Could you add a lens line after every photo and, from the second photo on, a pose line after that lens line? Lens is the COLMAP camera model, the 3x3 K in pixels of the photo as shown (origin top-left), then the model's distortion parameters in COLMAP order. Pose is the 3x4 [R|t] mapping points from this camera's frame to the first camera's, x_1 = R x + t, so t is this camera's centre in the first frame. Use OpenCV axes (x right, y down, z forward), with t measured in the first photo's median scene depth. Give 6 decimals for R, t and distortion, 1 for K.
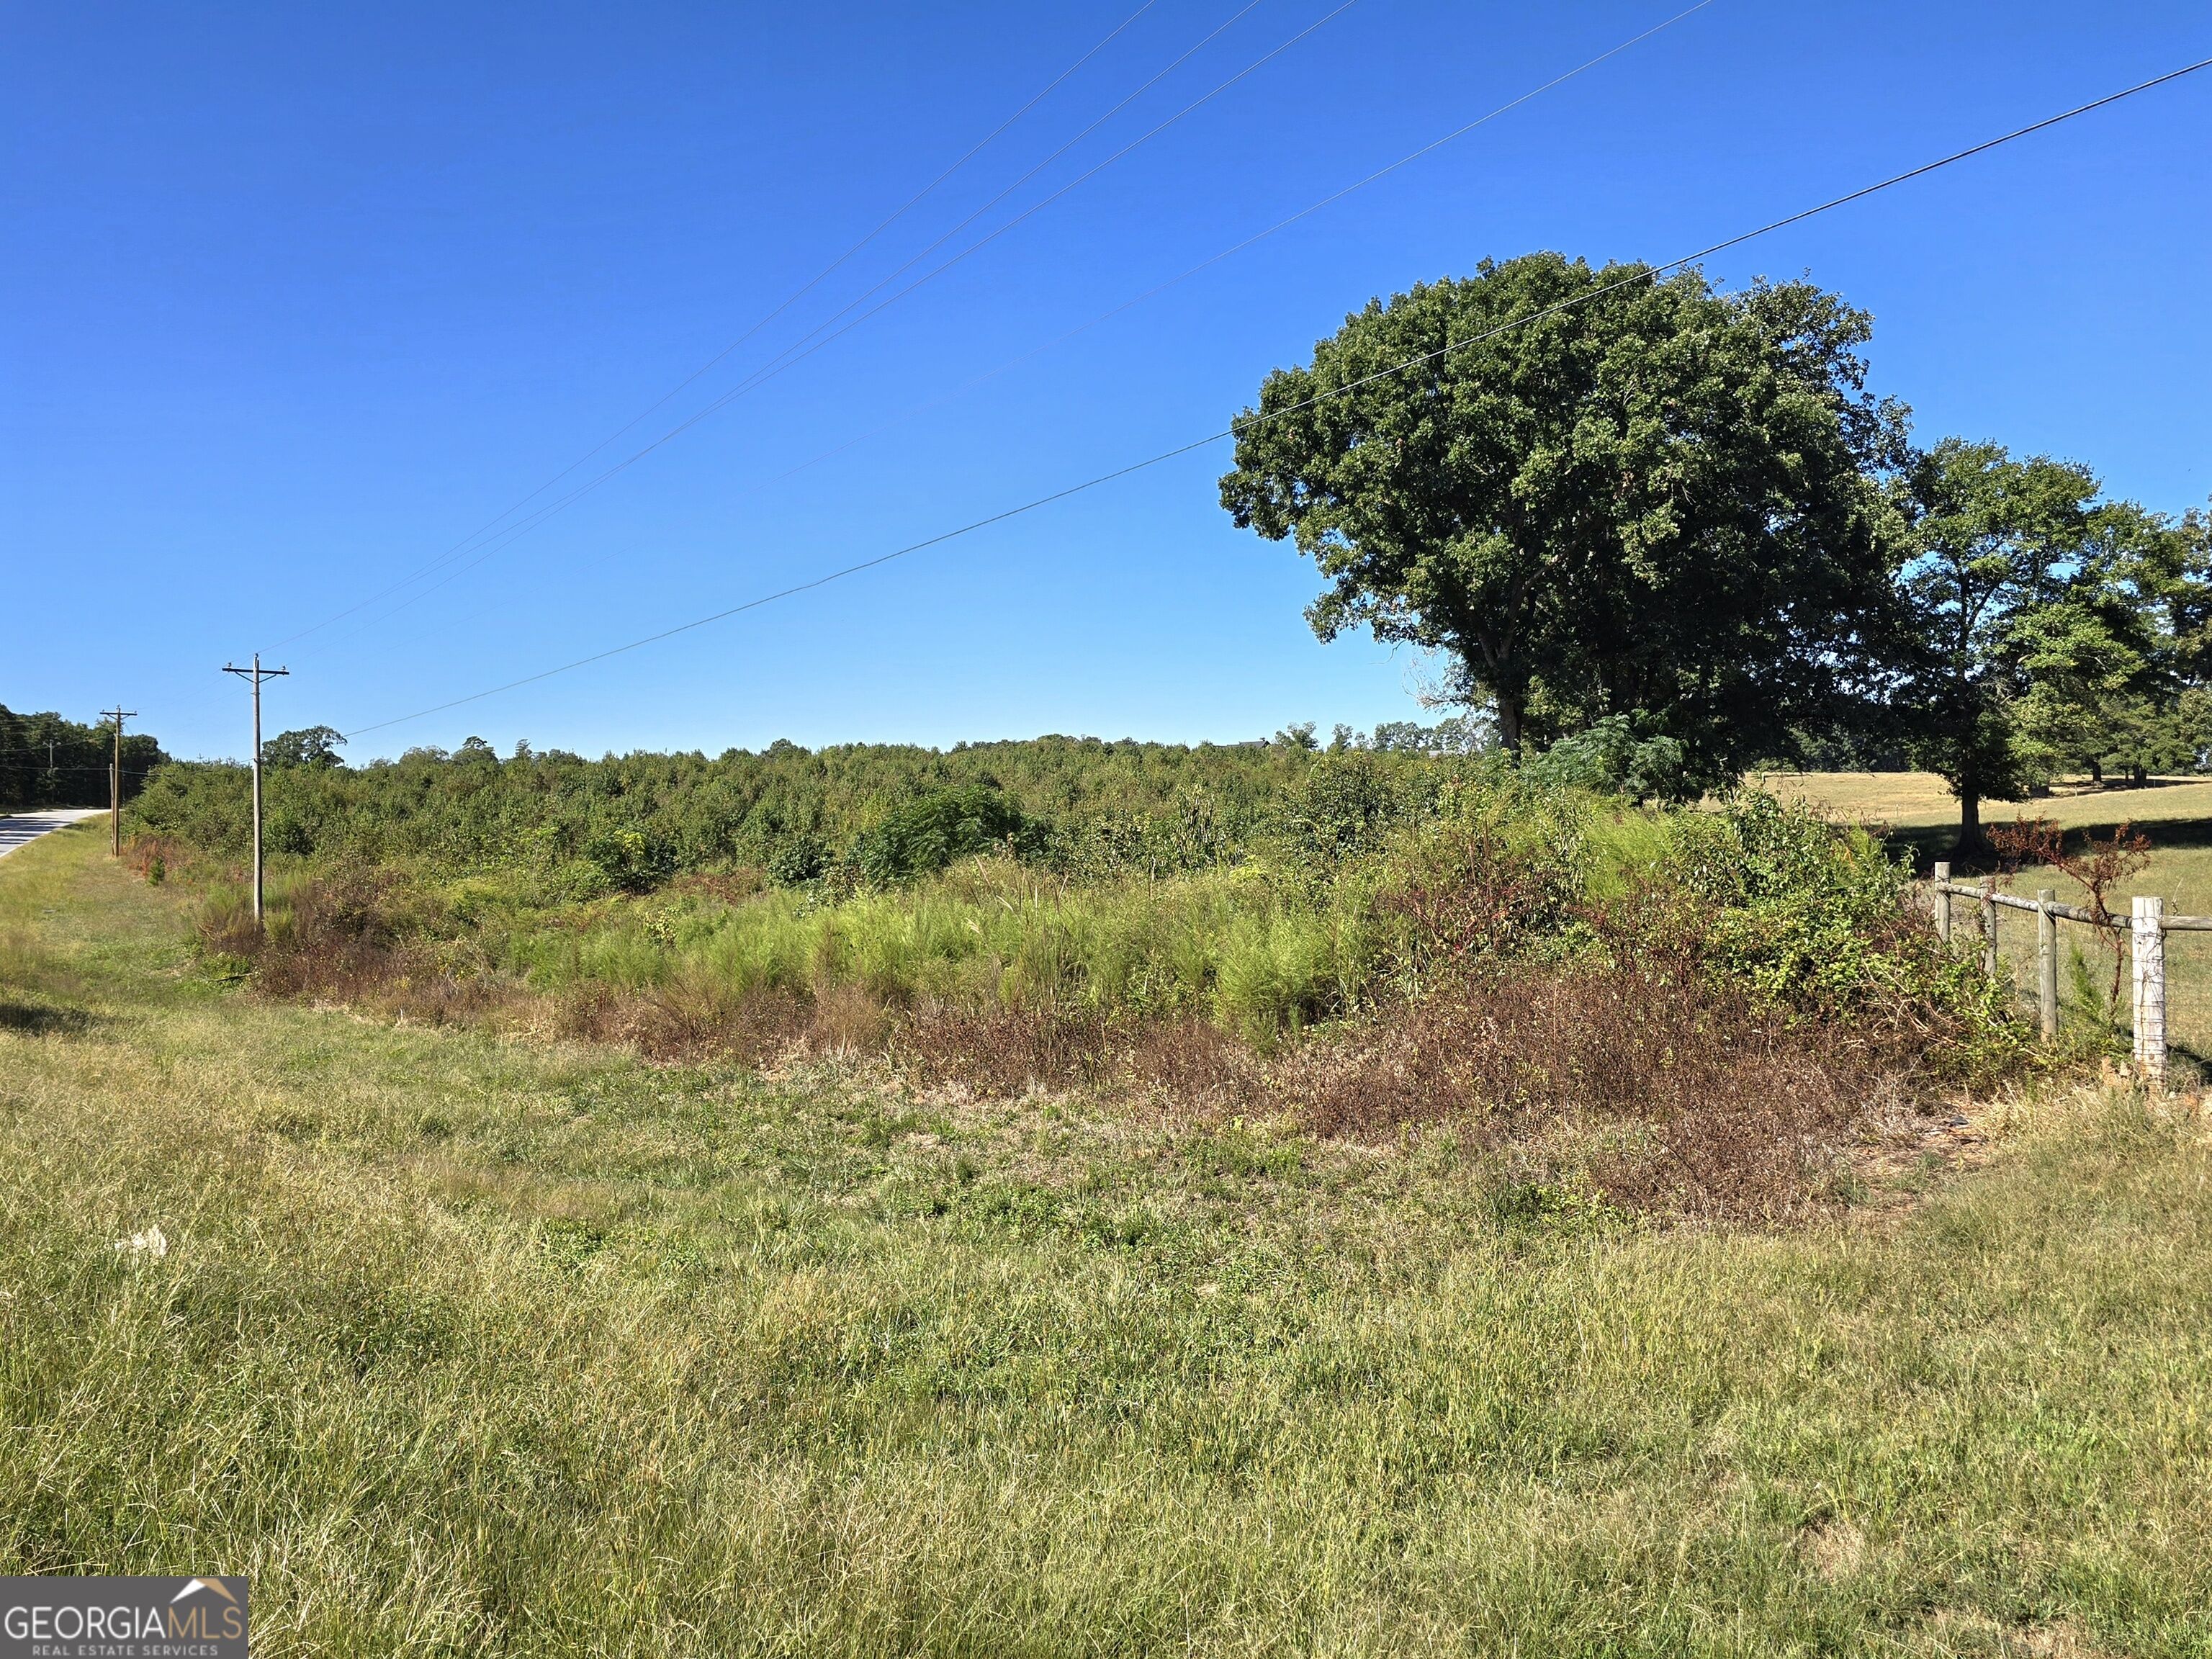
lens RADIAL K [[1765.8, 0, 1176.8], [0, 1765.8, 830.5], [0, 0, 1]] dist [0.135270, -0.180663]
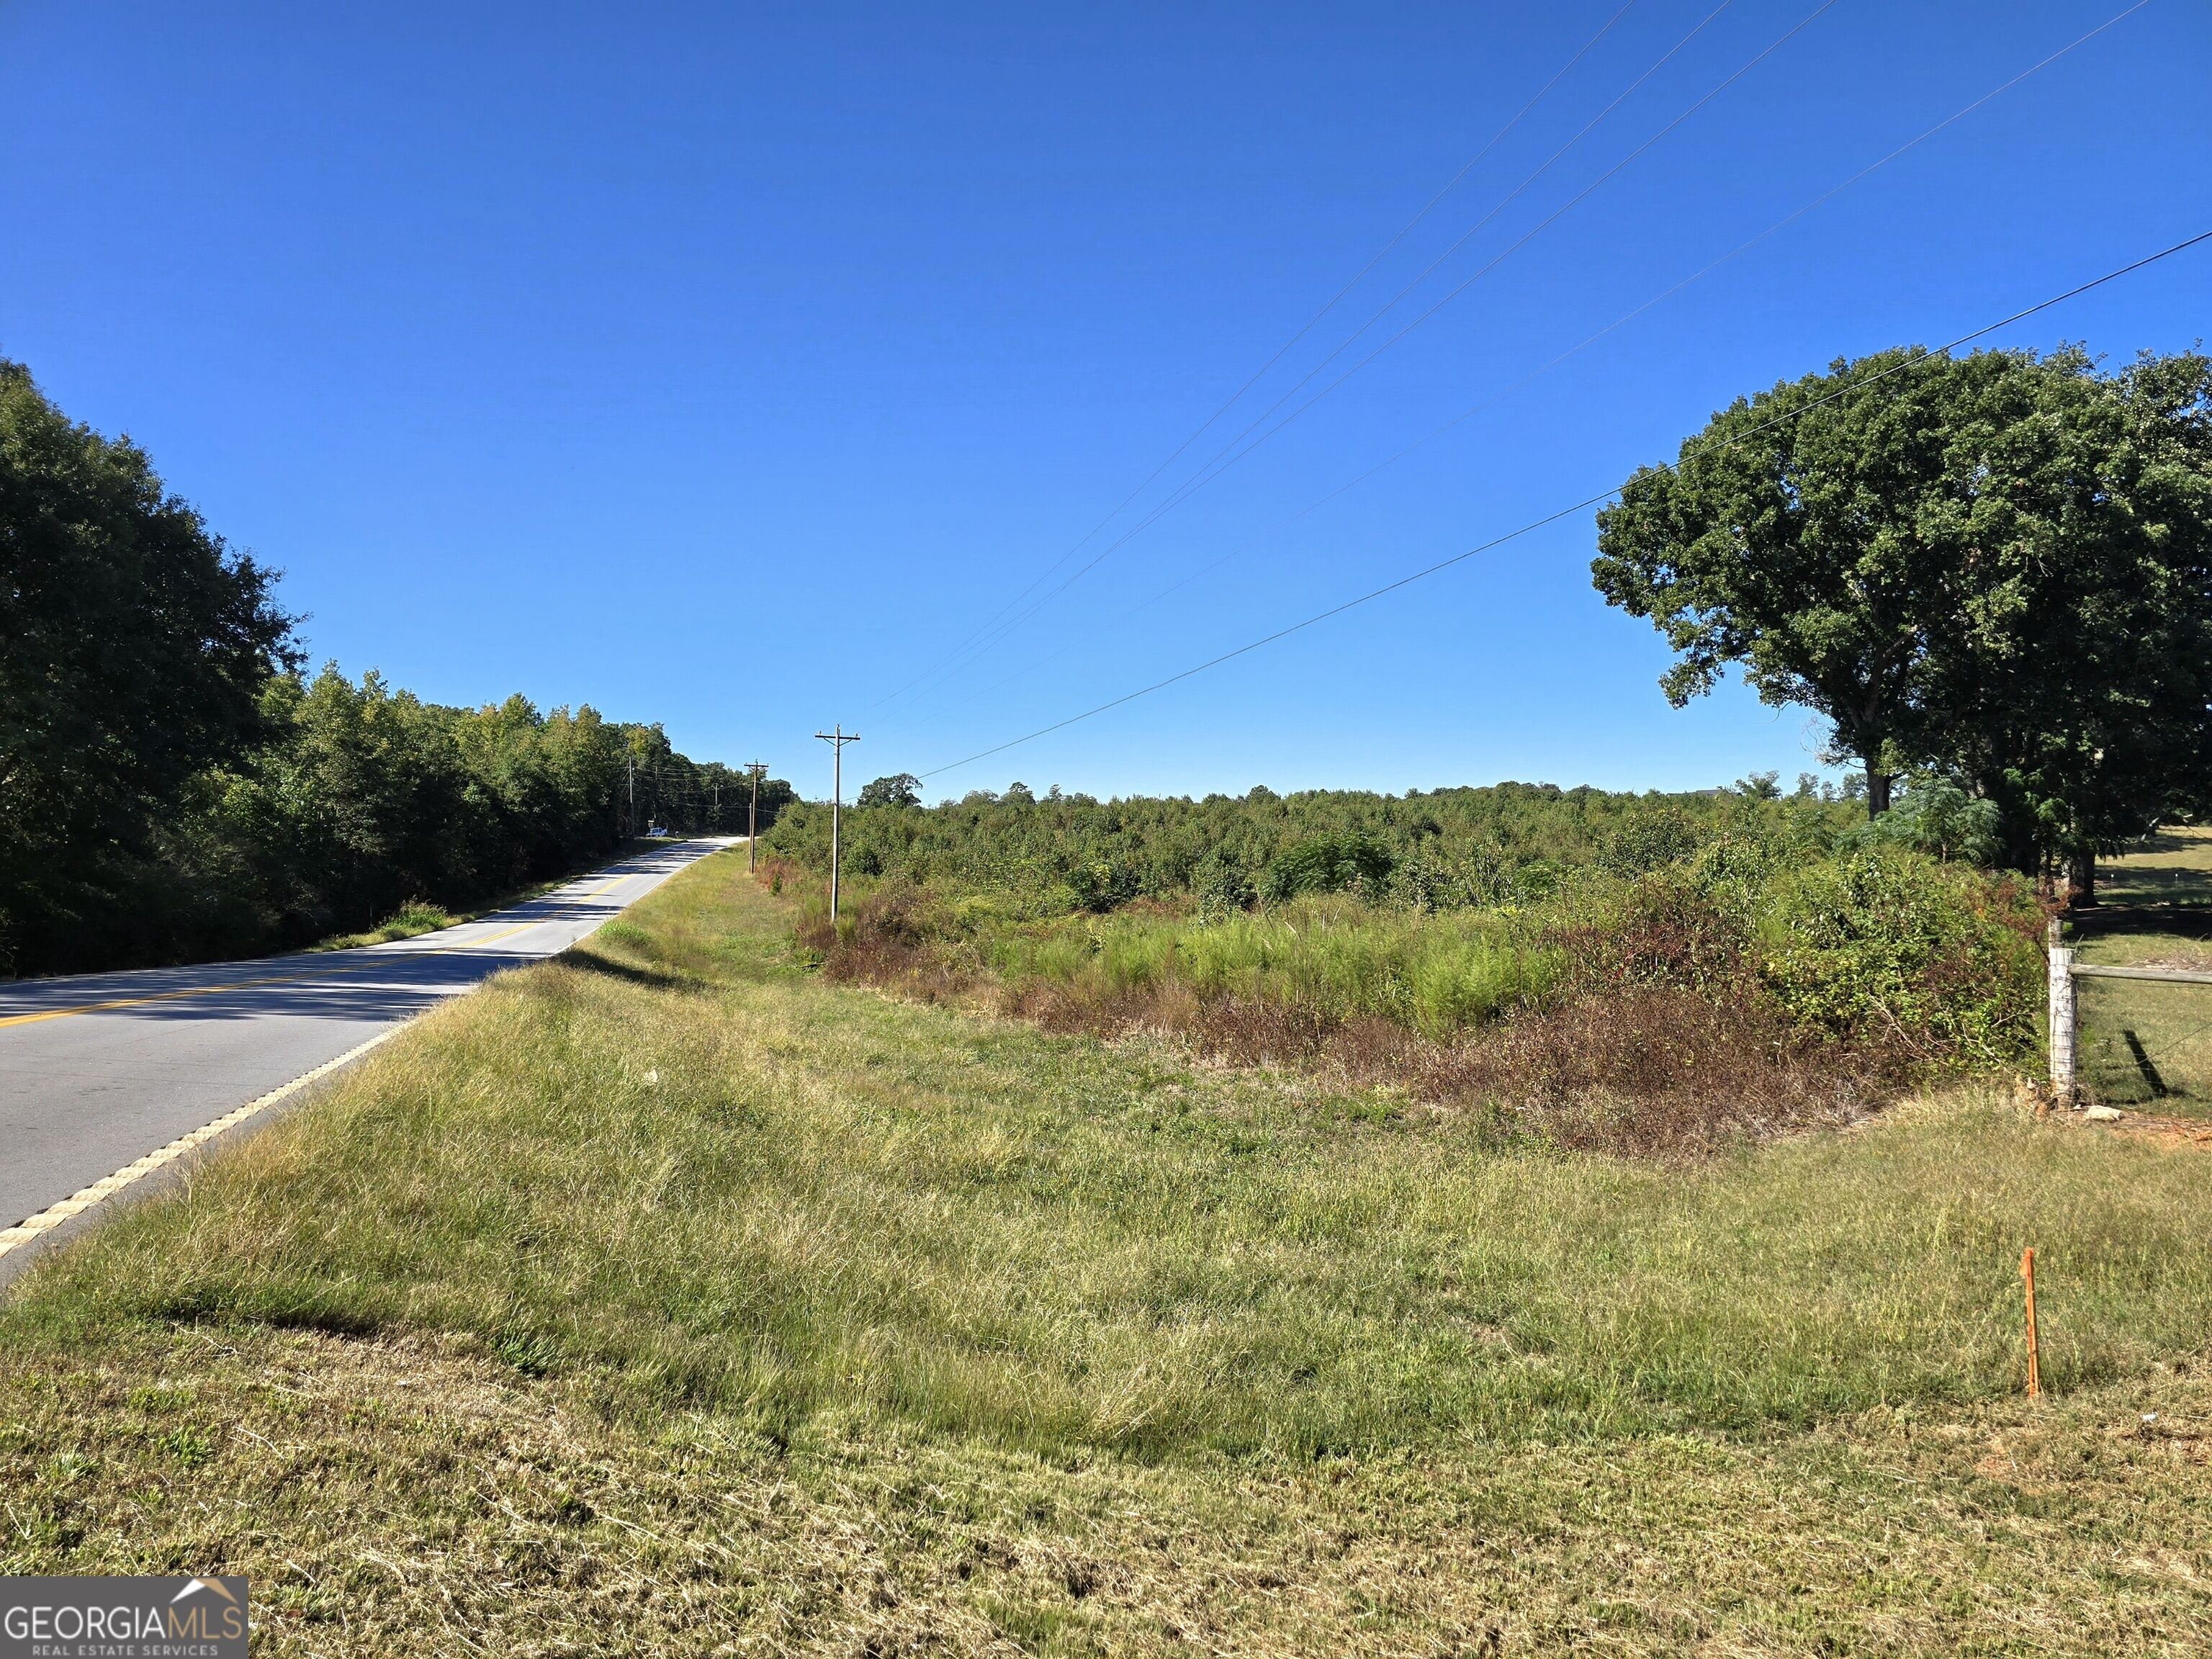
lens RADIAL K [[1765.8, 0, 1176.8], [0, 1765.8, 830.5], [0, 0, 1]] dist [0.135270, -0.180663]
pose [[0.947643, 0.017873, -0.318833, 0.144678], [-0.024194, 0.999581, -0.015876, -0.004290], [0.318415, 0.022758, 0.947678, -0.160614]]
